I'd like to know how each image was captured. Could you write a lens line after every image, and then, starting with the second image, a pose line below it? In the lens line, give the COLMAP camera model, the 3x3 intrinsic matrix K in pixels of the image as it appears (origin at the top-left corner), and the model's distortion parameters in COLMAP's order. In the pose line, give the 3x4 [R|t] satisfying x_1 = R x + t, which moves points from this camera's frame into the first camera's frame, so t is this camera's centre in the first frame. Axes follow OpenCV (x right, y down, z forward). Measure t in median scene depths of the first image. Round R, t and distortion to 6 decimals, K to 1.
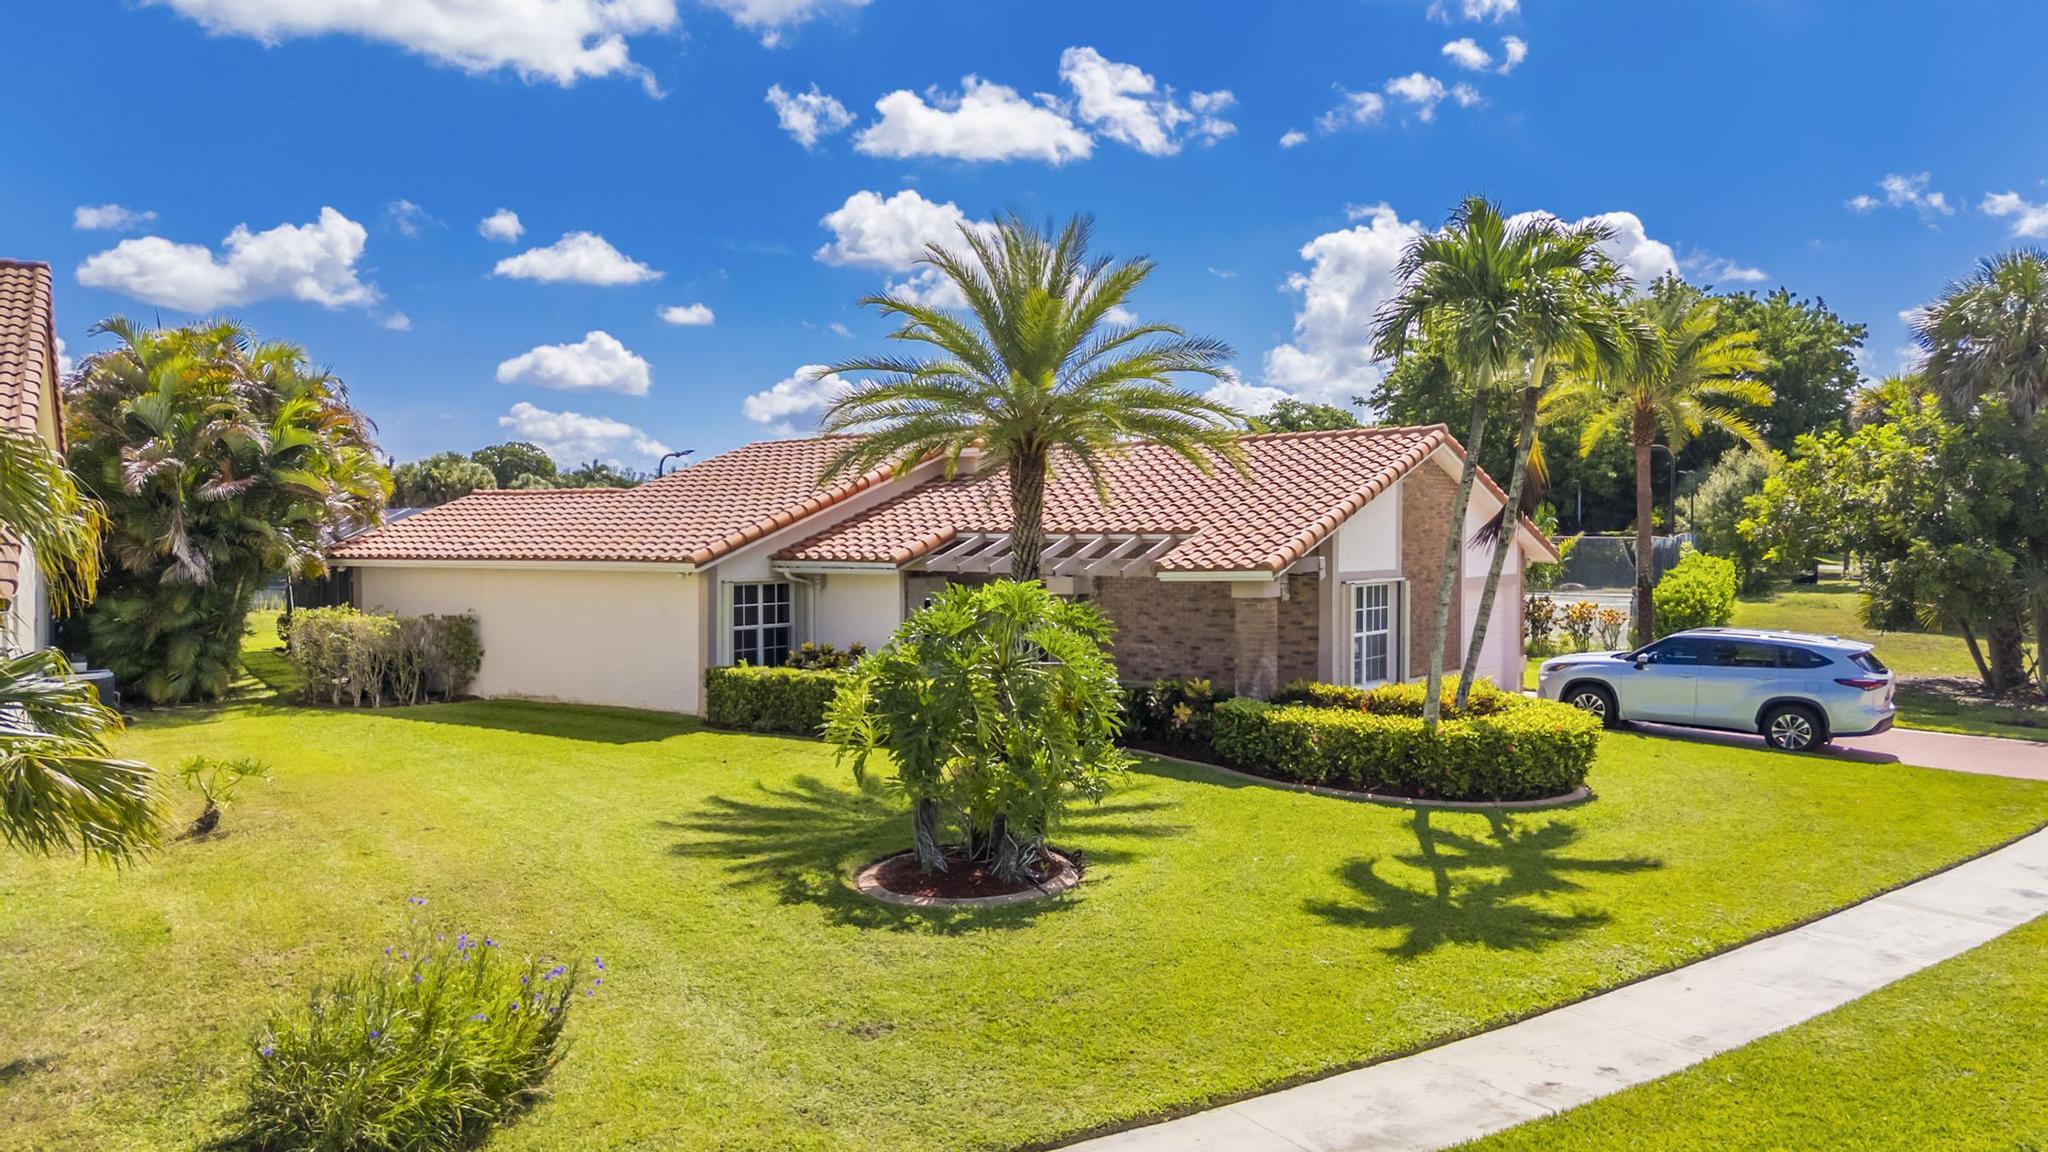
lens RADIAL K [[1523.6, 0, 1029.3], [0, 1523.6, 537.7], [0, 0, 1]] dist [0.053473, 0.021448]
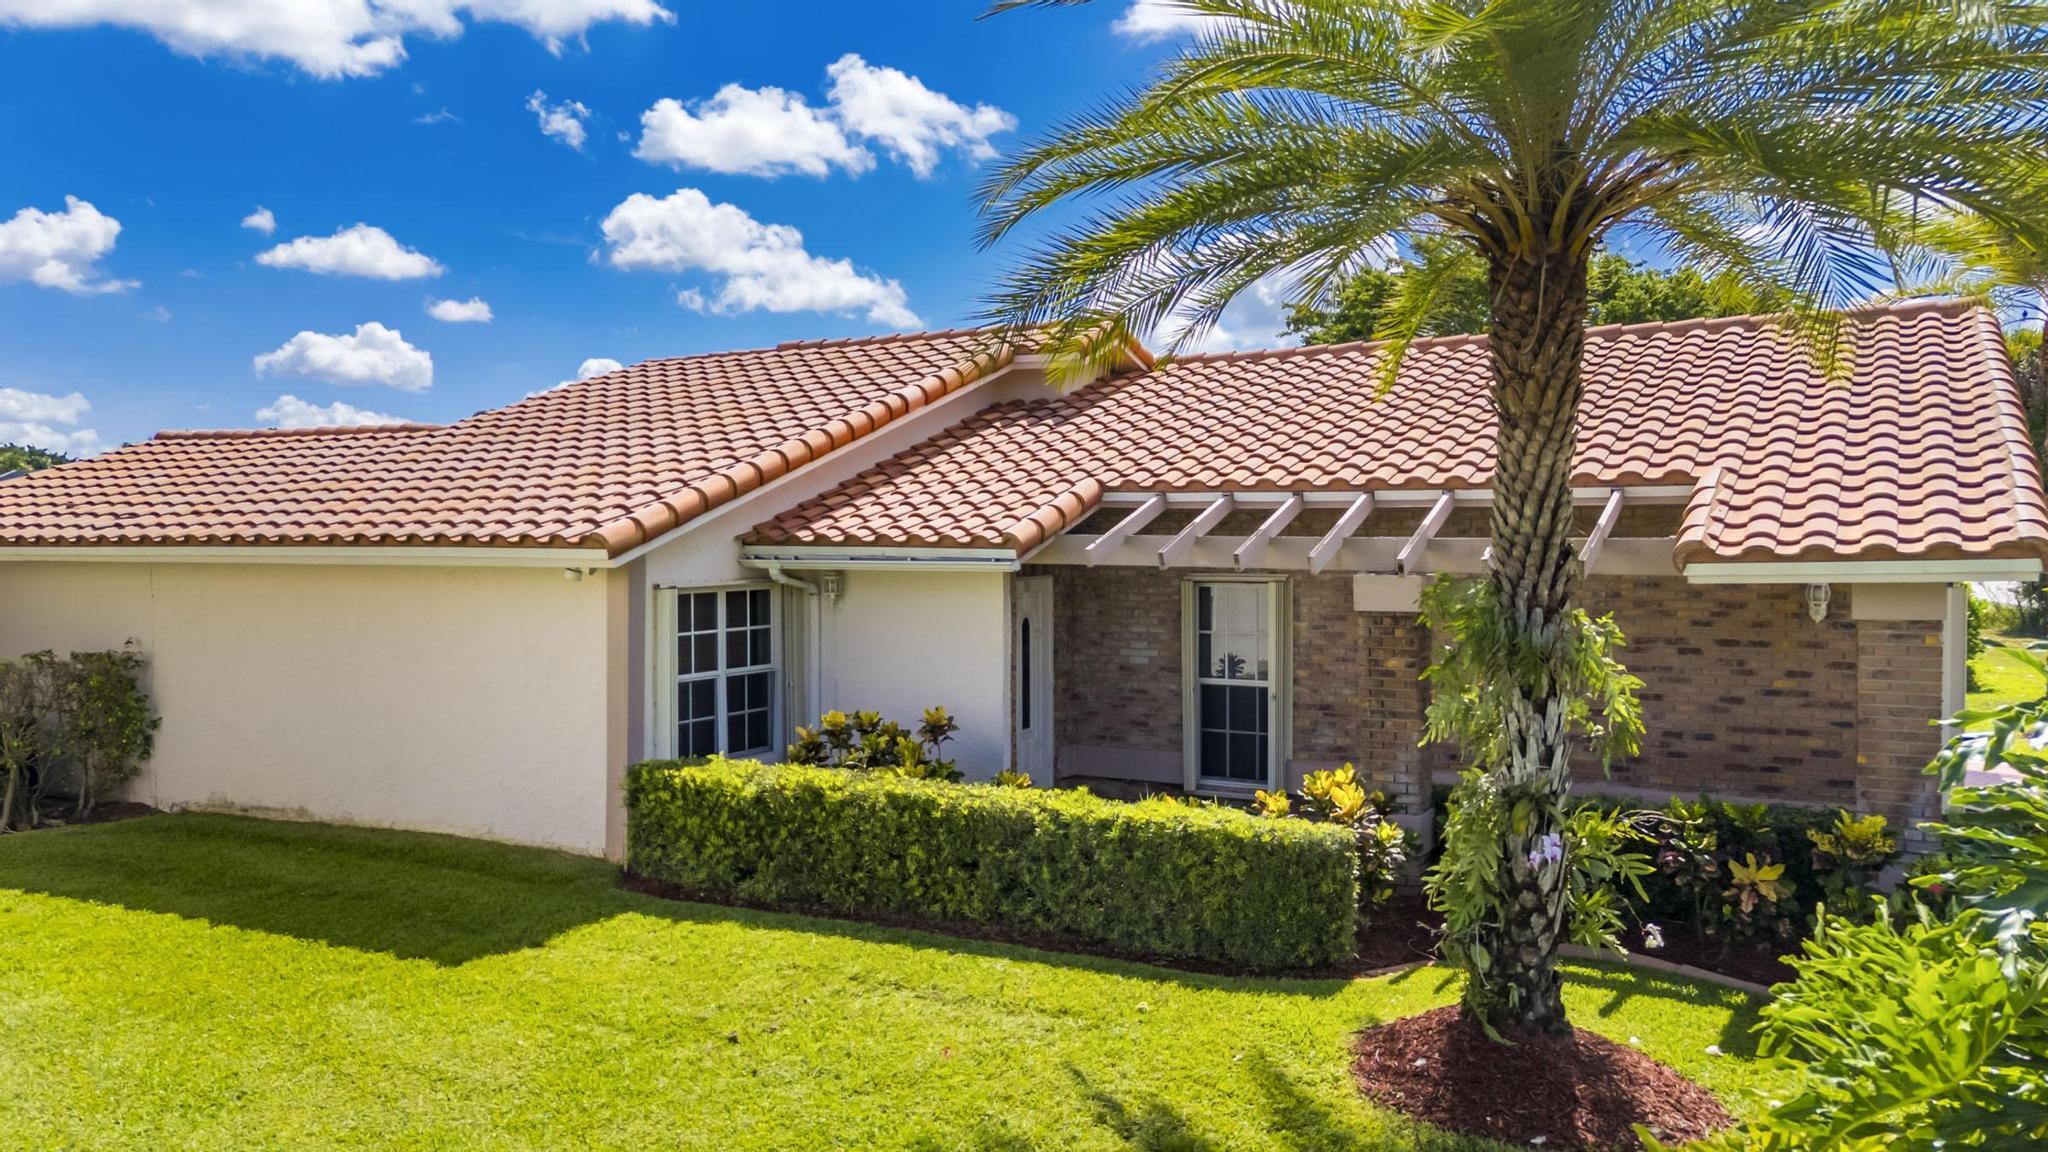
lens RADIAL K [[1523.6, 0, 1014.2], [0, 1523.6, 533.2], [0, 0, 1]] dist [0.053473, 0.021448]
pose [[0.992709, 0.001138, 0.120533, -0.140791], [-0.000533, 0.999987, -0.005050, 0.013445], [-0.120538, 0.004949, 0.992696, 0.477549]]
